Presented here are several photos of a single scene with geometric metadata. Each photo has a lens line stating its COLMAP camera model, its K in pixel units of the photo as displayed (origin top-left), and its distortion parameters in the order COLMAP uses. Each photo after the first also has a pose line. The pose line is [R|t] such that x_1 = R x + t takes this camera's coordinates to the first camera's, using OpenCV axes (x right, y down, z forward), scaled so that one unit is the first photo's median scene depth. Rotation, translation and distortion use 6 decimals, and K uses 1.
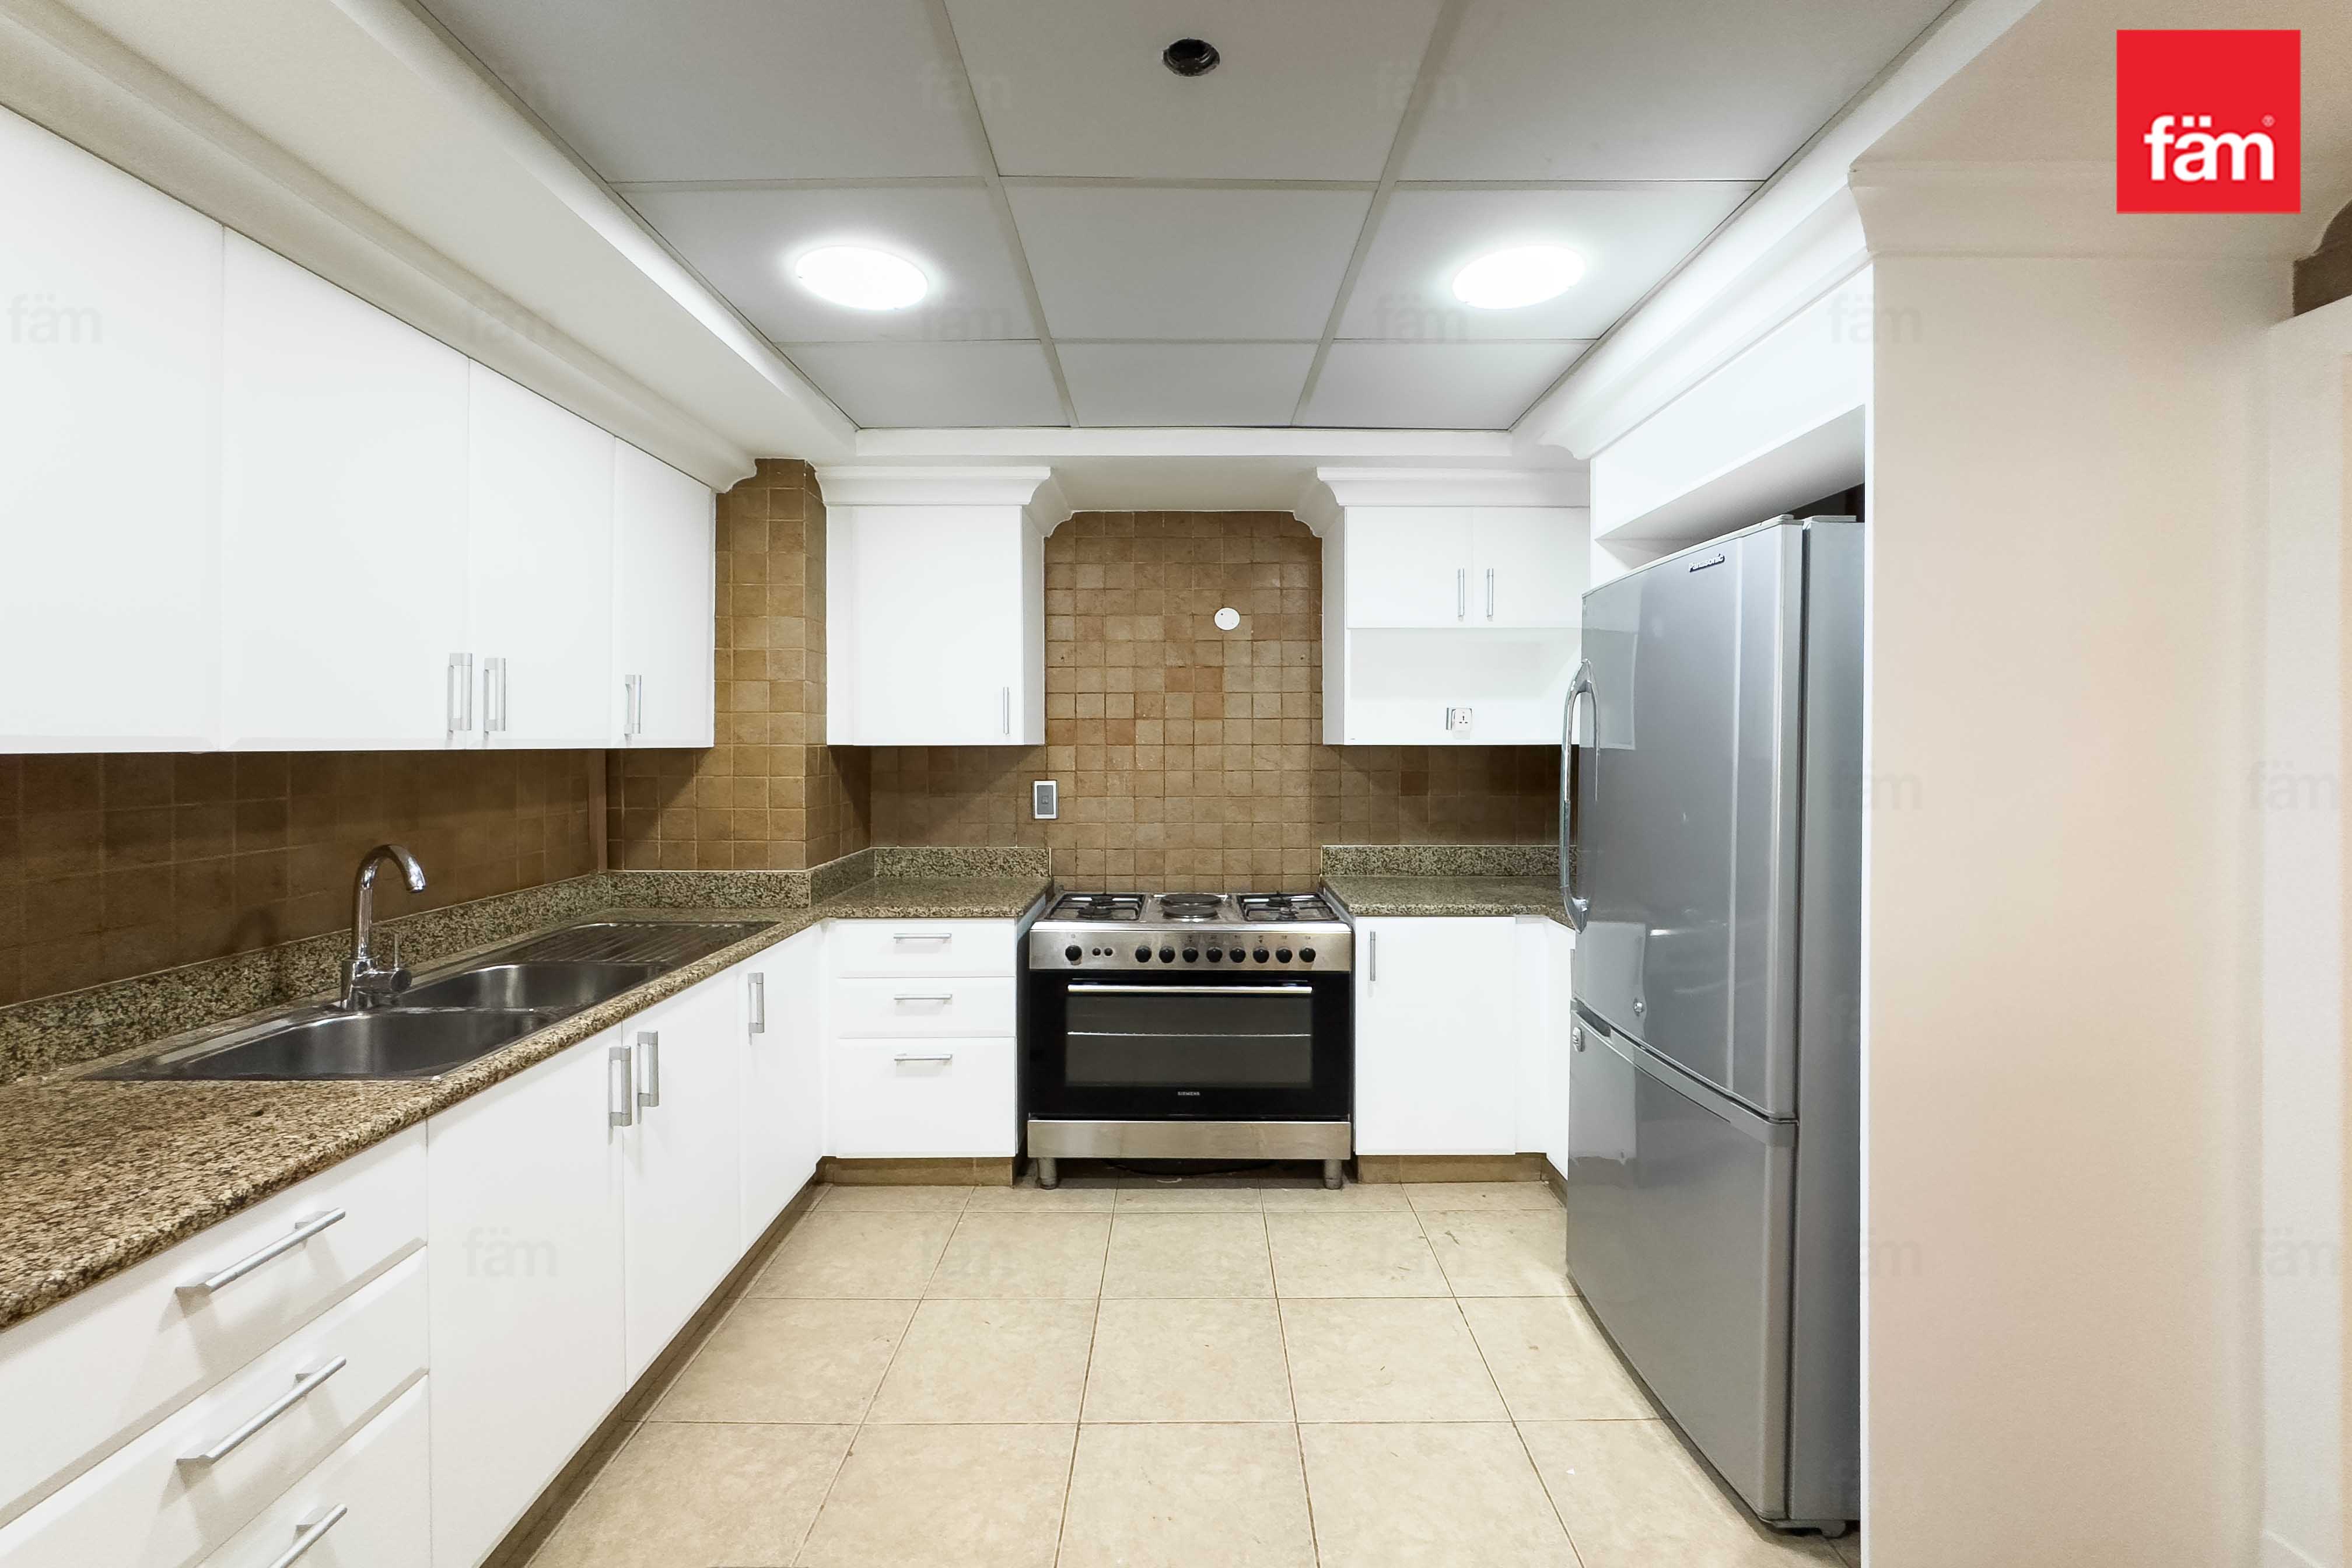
lens RADIAL K [[1022.9, 0, 1192.8], [0, 1022.9, 744.5], [0, 0, 1]] dist [-0.000911, 0.000557]
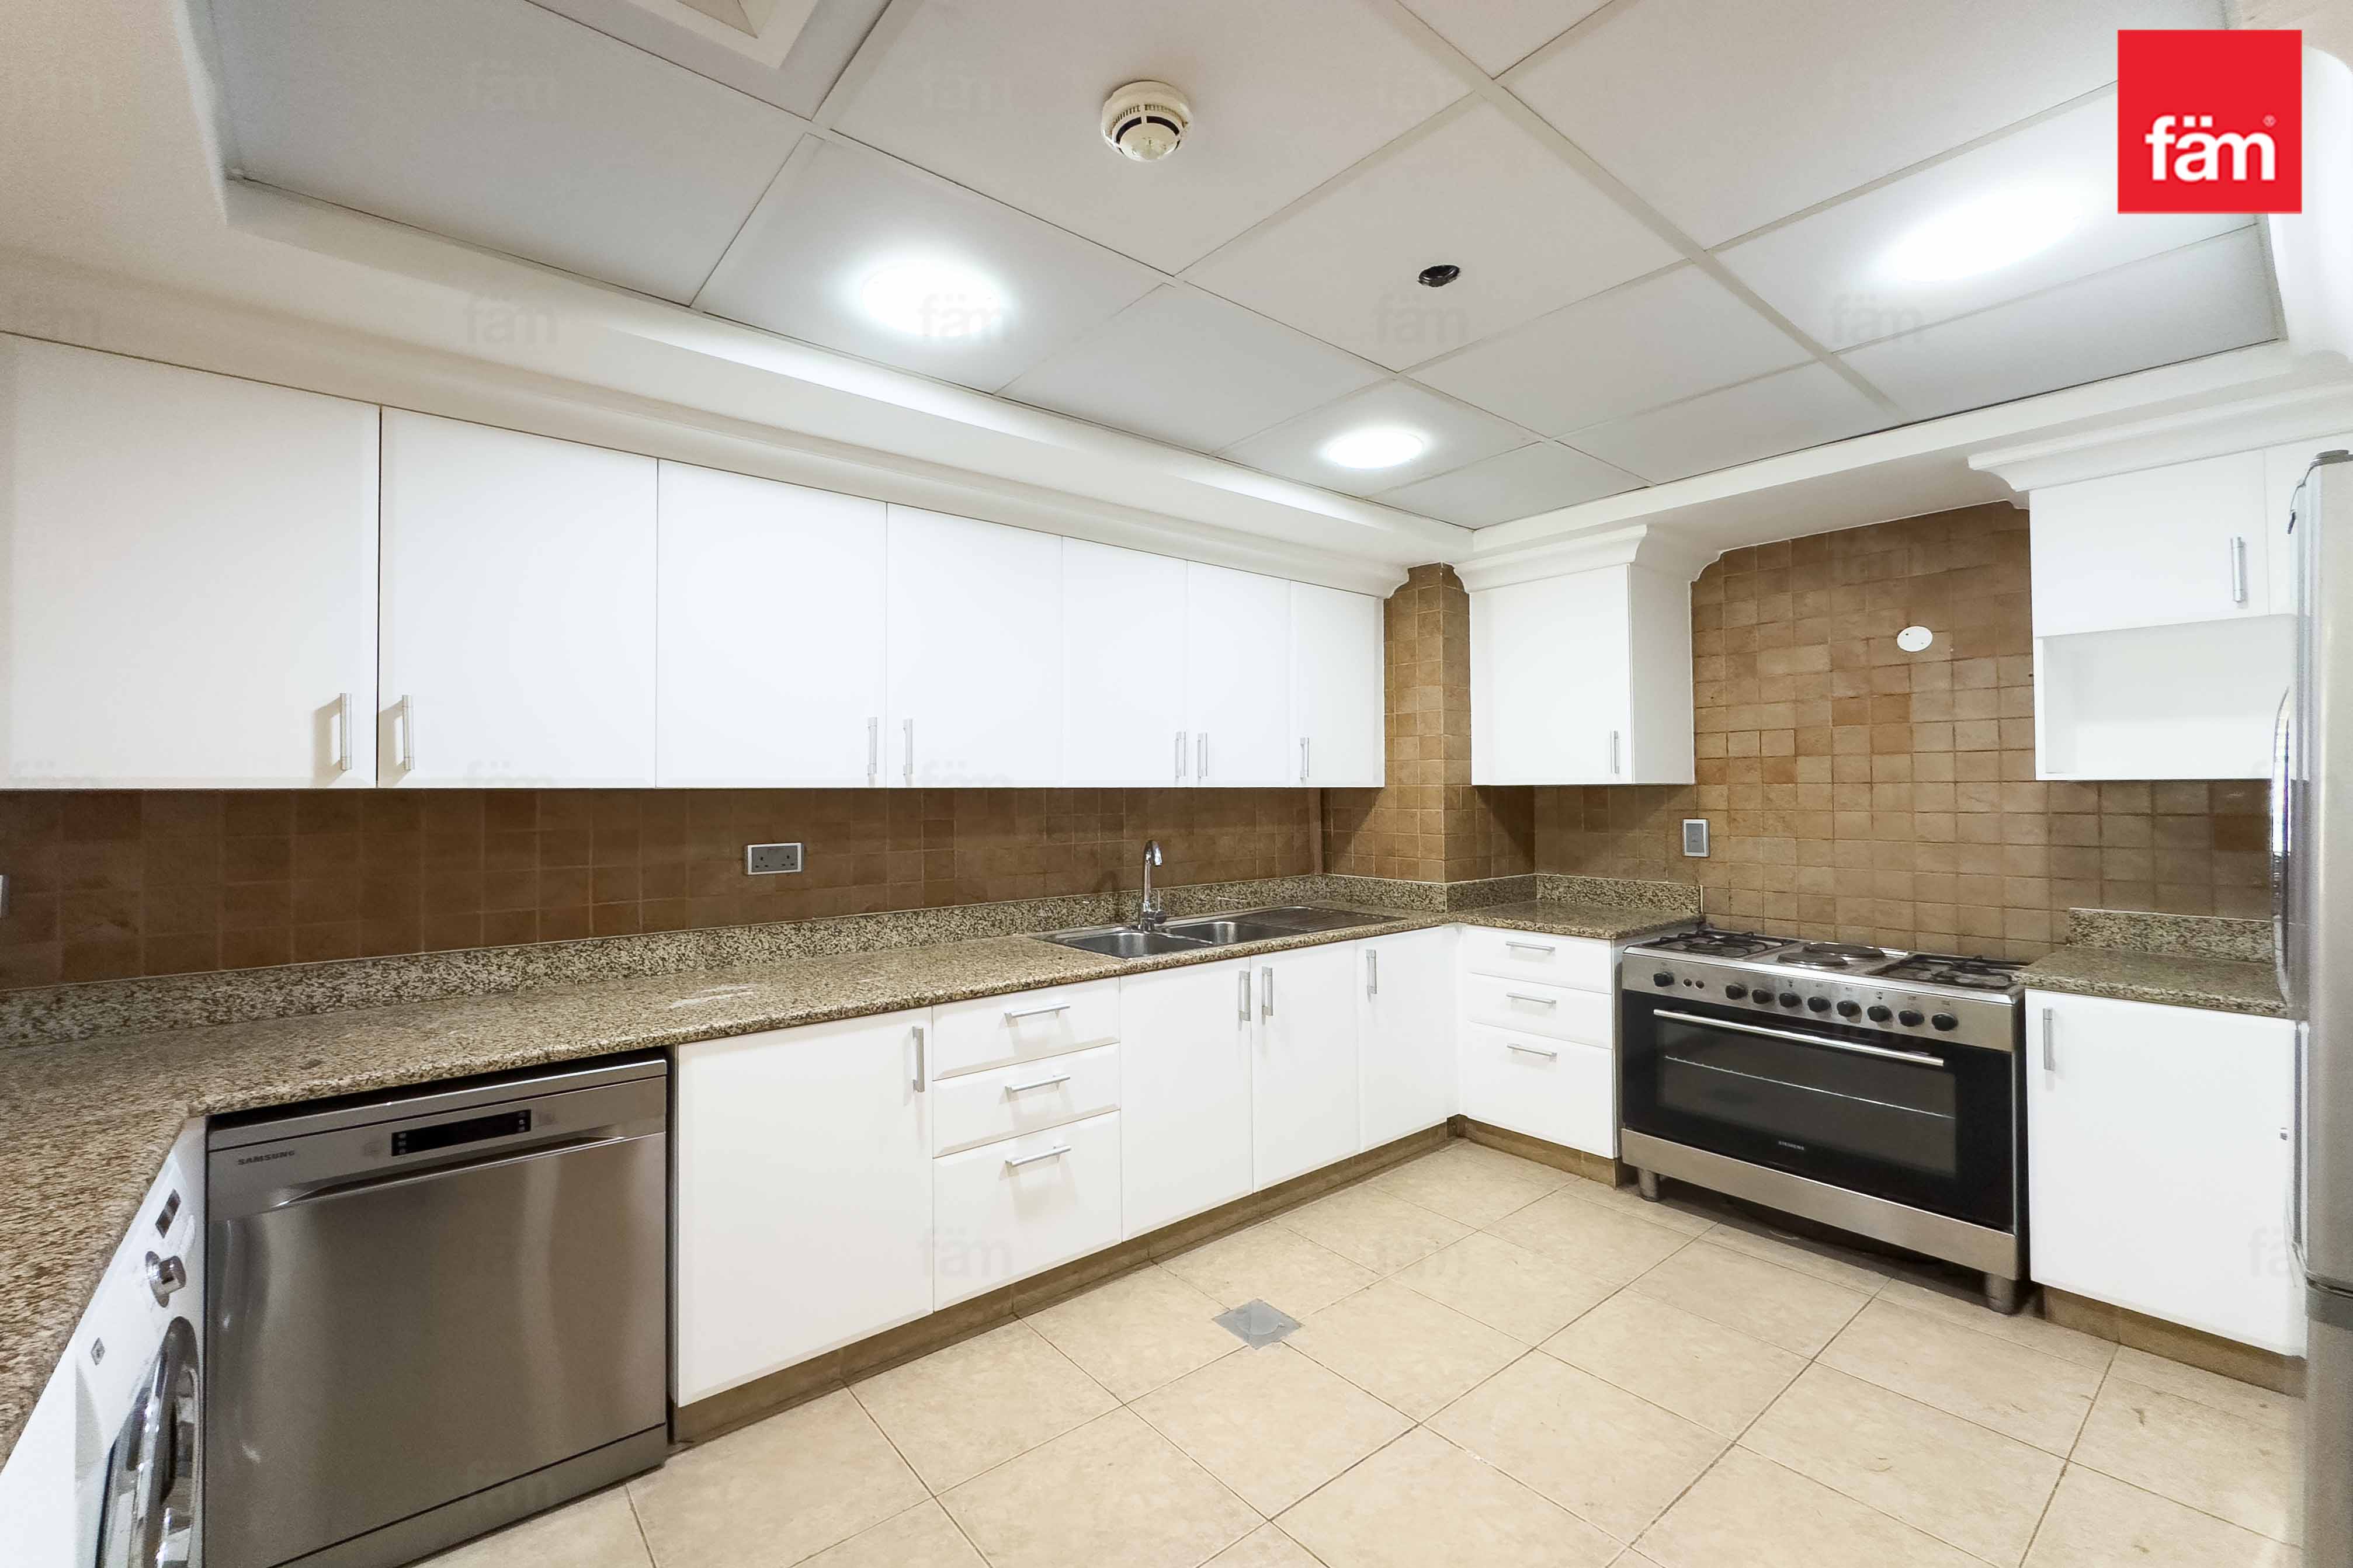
lens RADIAL K [[979.9, 0, 1123.6], [0, 979.9, 766.7], [0, 0, 1]] dist [-0.001819, 0.000106]
pose [[0.607755, -0.022256, -0.793813, 0.348429], [0.002955, 0.999664, -0.025765, 0.008056], [0.794119, 0.013313, 0.607616, -0.058369]]
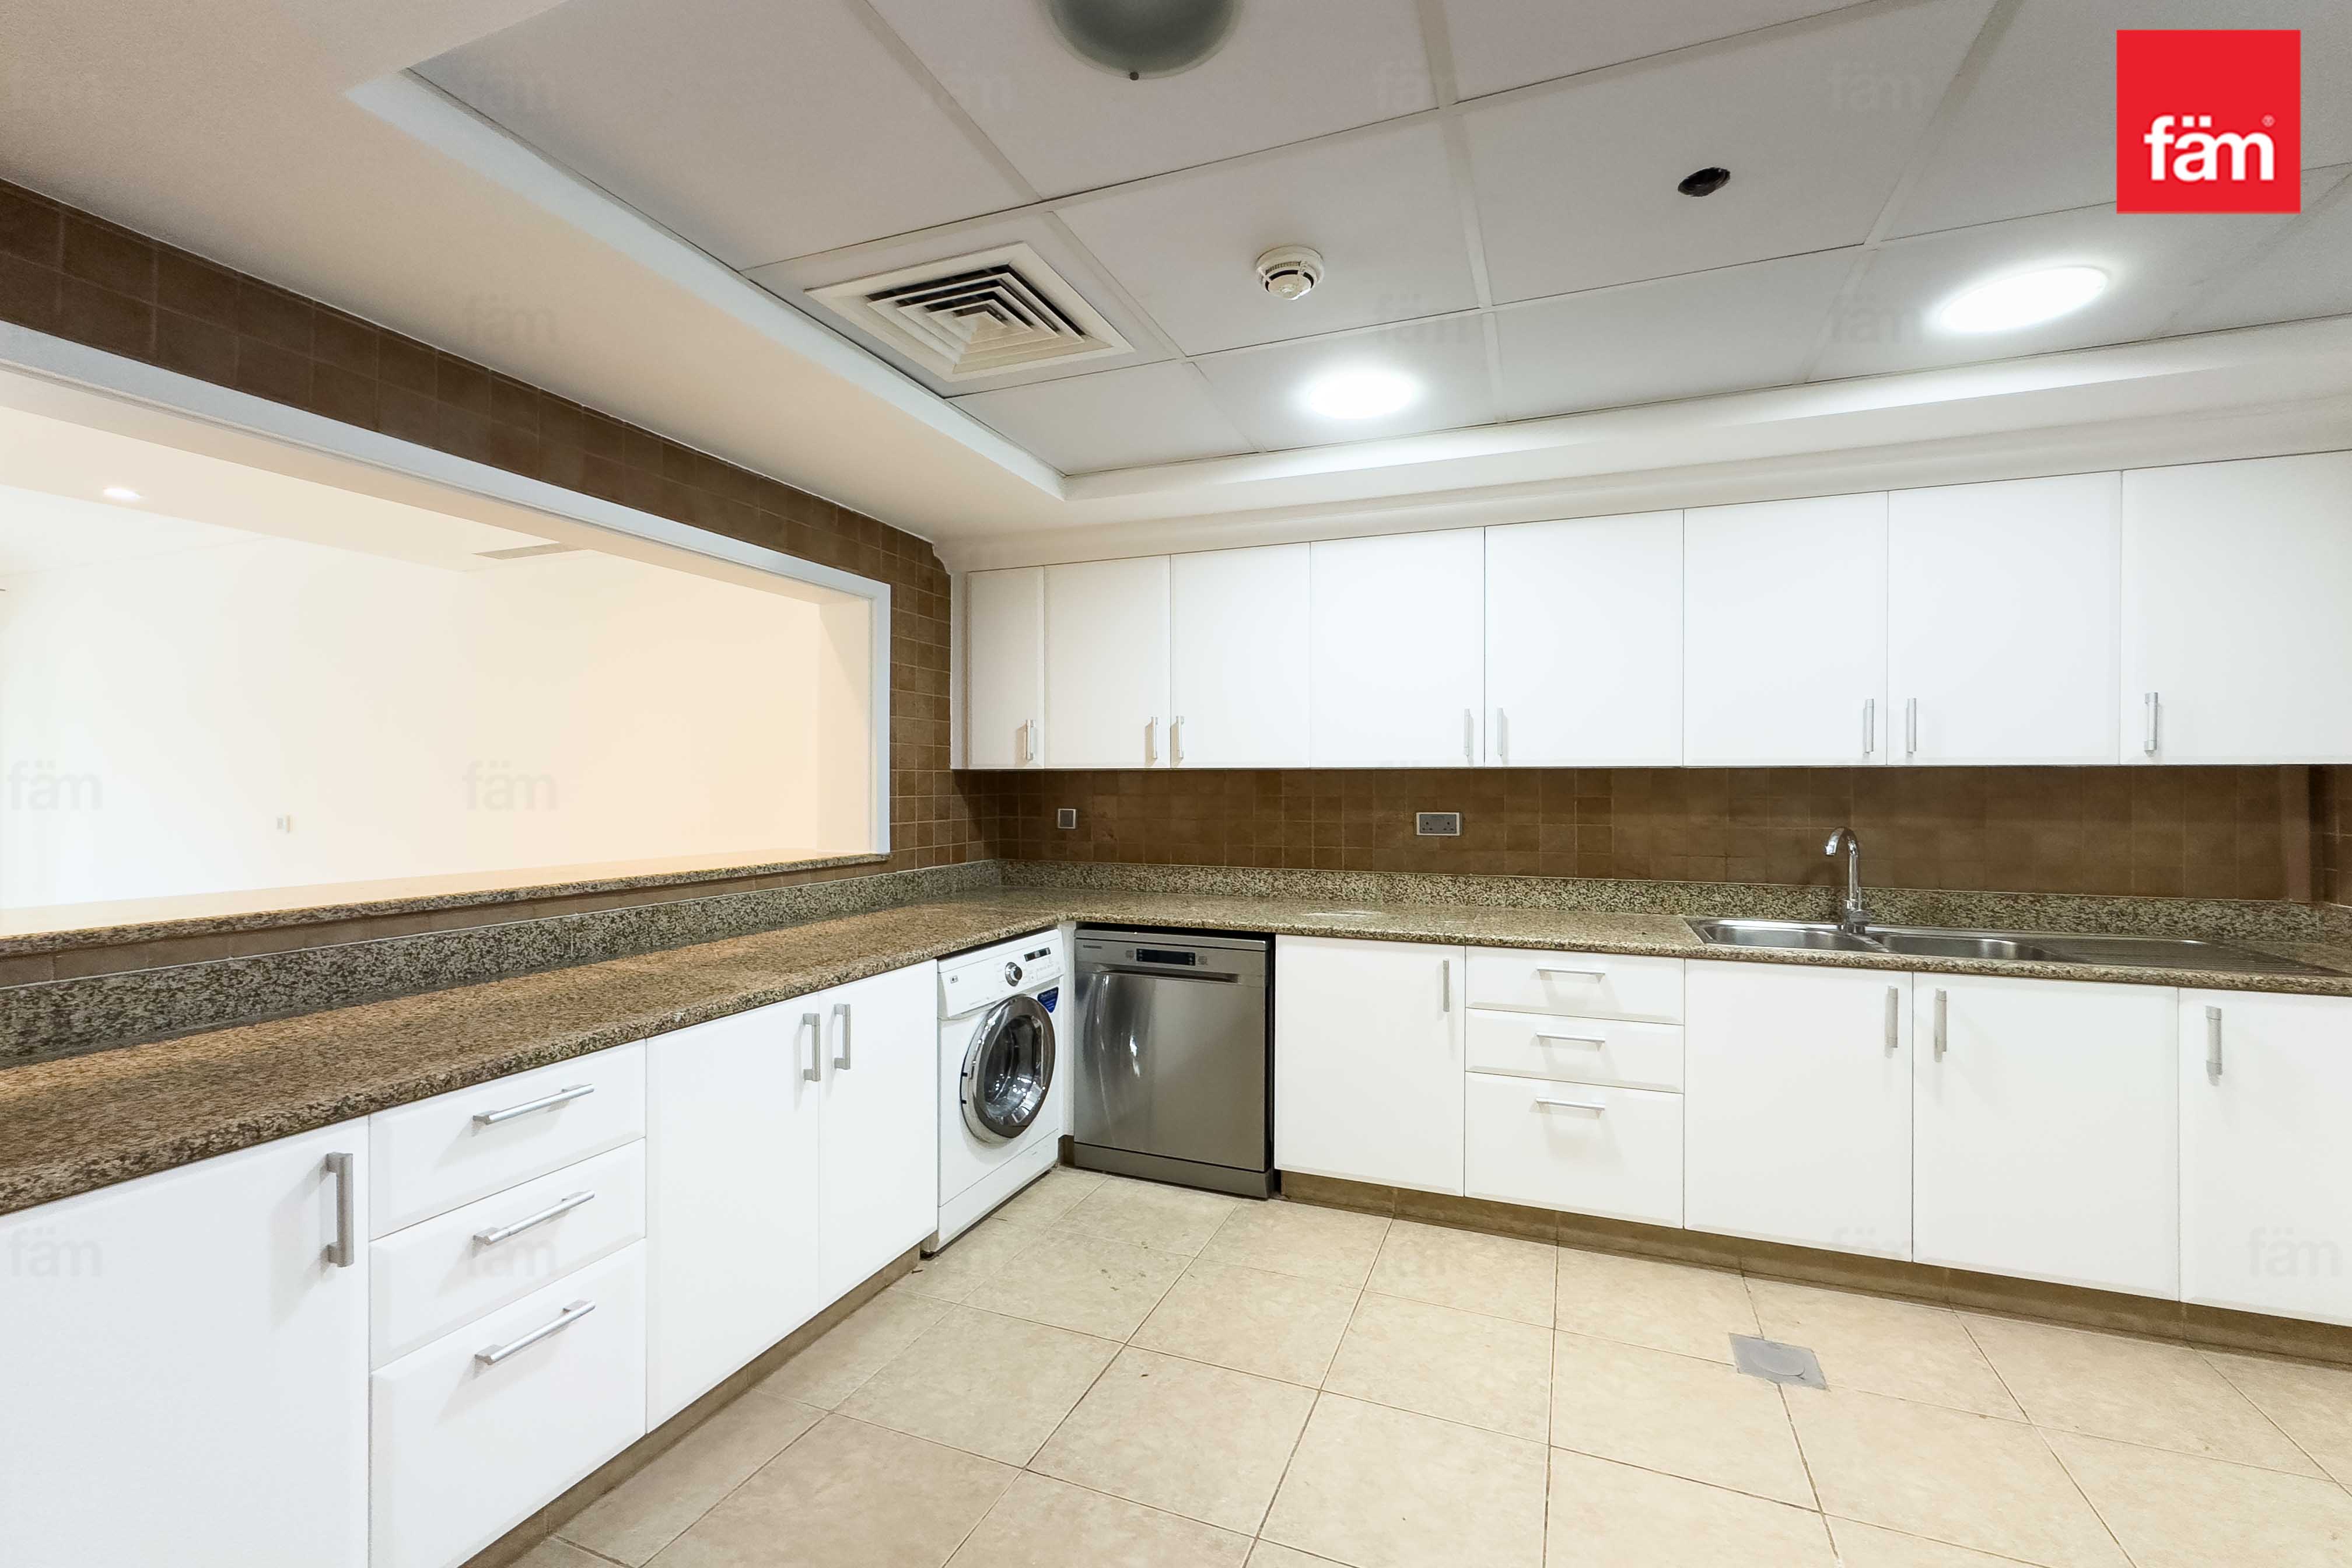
lens RADIAL K [[956.8, 0, 1188.9], [0, 956.8, 773.9], [0, 0, 1]] dist [-0.000968, 0.000043]
pose [[-0.375346, -0.008857, -0.926843, 0.584314], [-0.003399, 0.999961, -0.008179, 0.020060], [0.926879, 0.000080, -0.375361, 0.387671]]
